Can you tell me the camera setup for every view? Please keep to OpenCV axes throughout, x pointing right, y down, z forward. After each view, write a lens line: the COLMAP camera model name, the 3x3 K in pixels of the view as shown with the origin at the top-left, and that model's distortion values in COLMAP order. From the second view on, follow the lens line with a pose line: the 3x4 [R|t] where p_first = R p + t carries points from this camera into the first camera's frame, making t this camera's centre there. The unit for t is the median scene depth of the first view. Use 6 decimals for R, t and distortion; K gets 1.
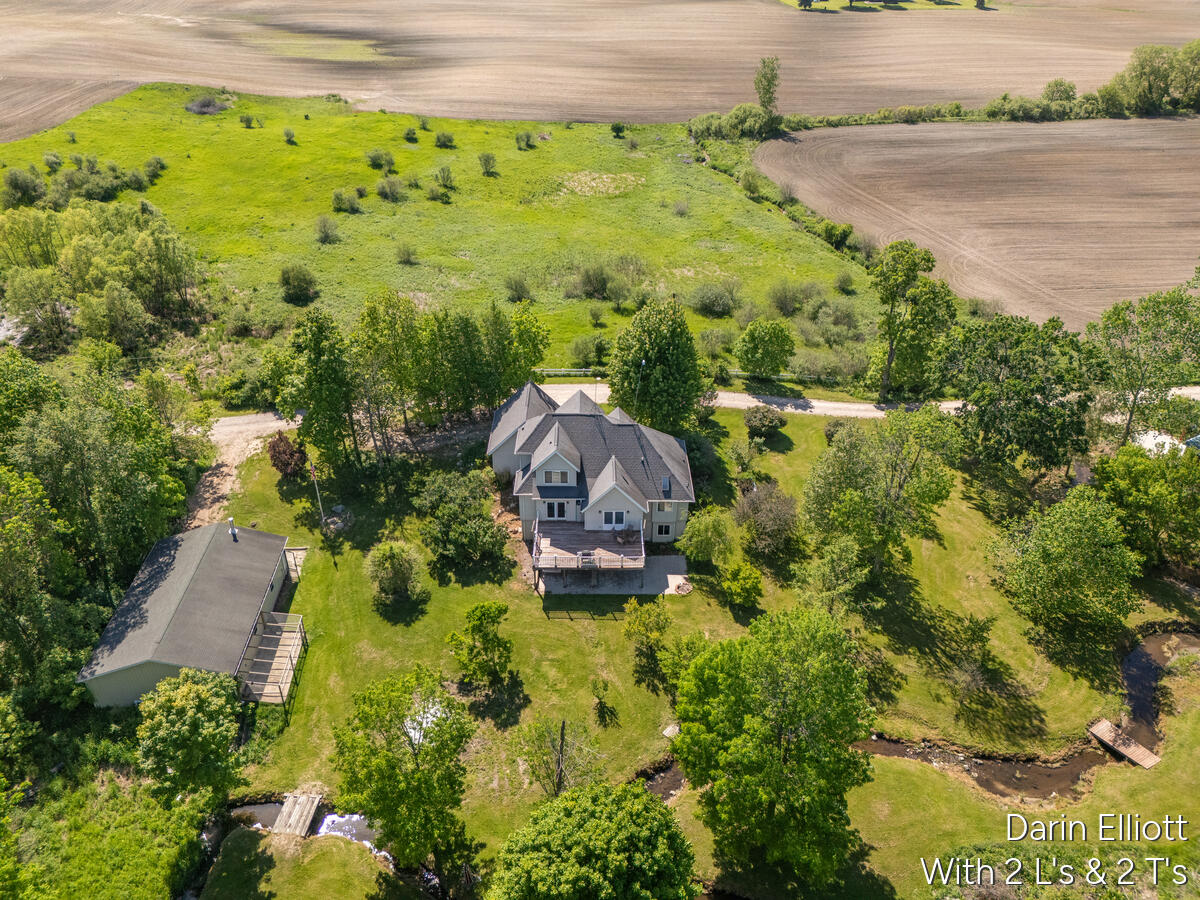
lens RADIAL K [[881.3, 0, 600.0], [0, 881.3, 450.0], [0, 0, 1]] dist [0.050836, -0.047510]
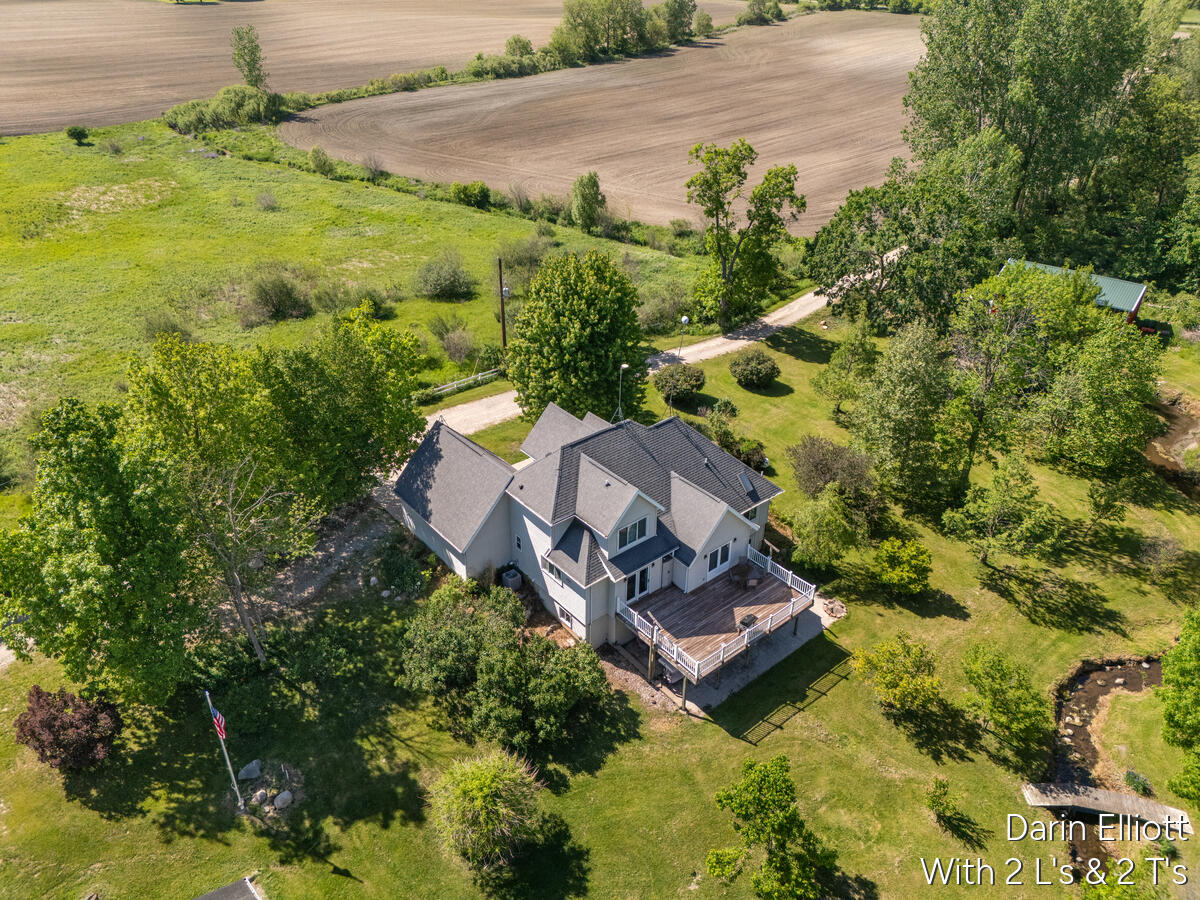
lens RADIAL K [[881.3, 0, 600.0], [0, 881.3, 450.0], [0, 0, 1]] dist [0.050836, -0.047510]
pose [[0.770804, -0.332309, 0.543536, -0.151196], [0.342009, 0.935657, 0.087032, -0.033842], [-0.537485, 0.118810, 0.834862, 0.191270]]
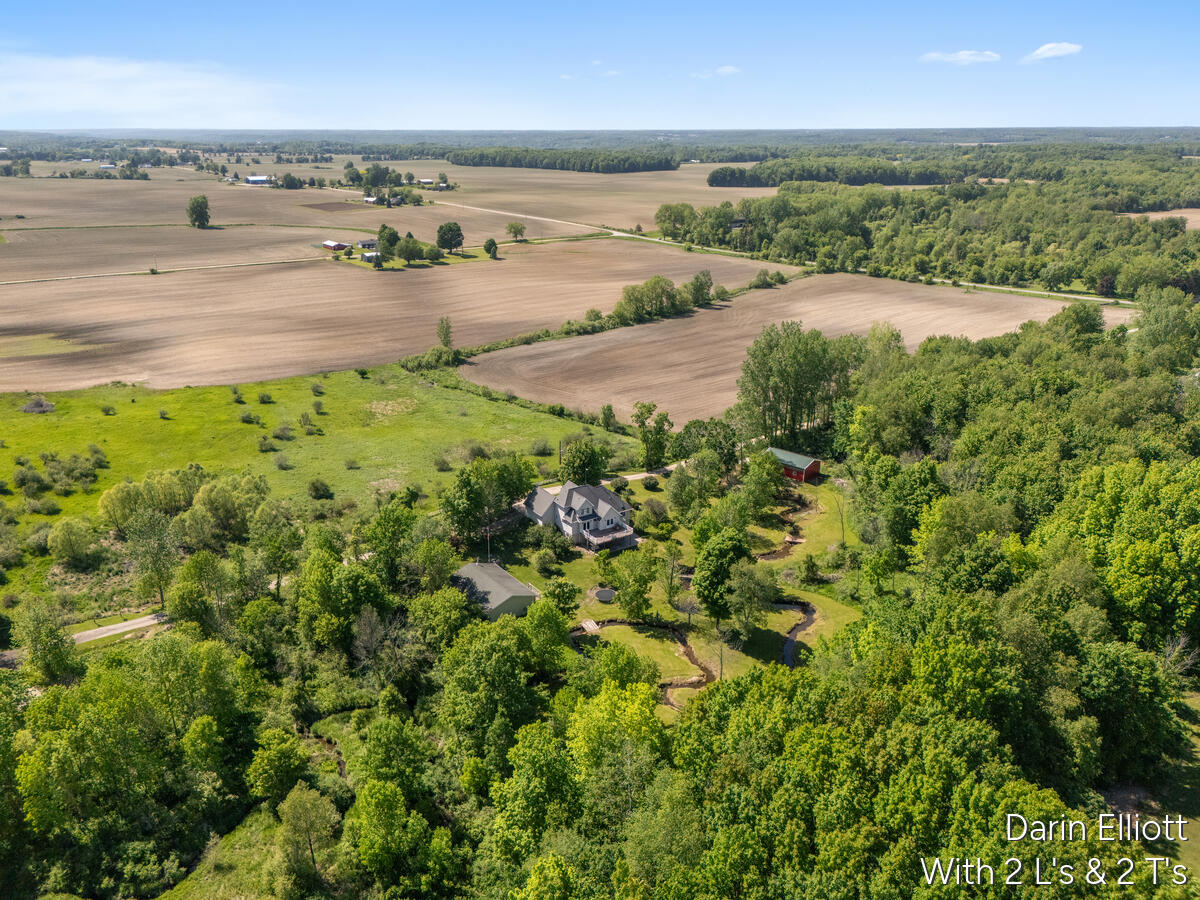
lens RADIAL K [[881.3, 0, 600.0], [0, 881.3, 450.0], [0, 0, 1]] dist [0.050836, -0.047510]
pose [[0.833799, -0.192507, 0.517416, -0.483536], [0.300873, 0.944270, -0.133527, 0.081369], [-0.462876, 0.267011, 0.845252, -0.433304]]
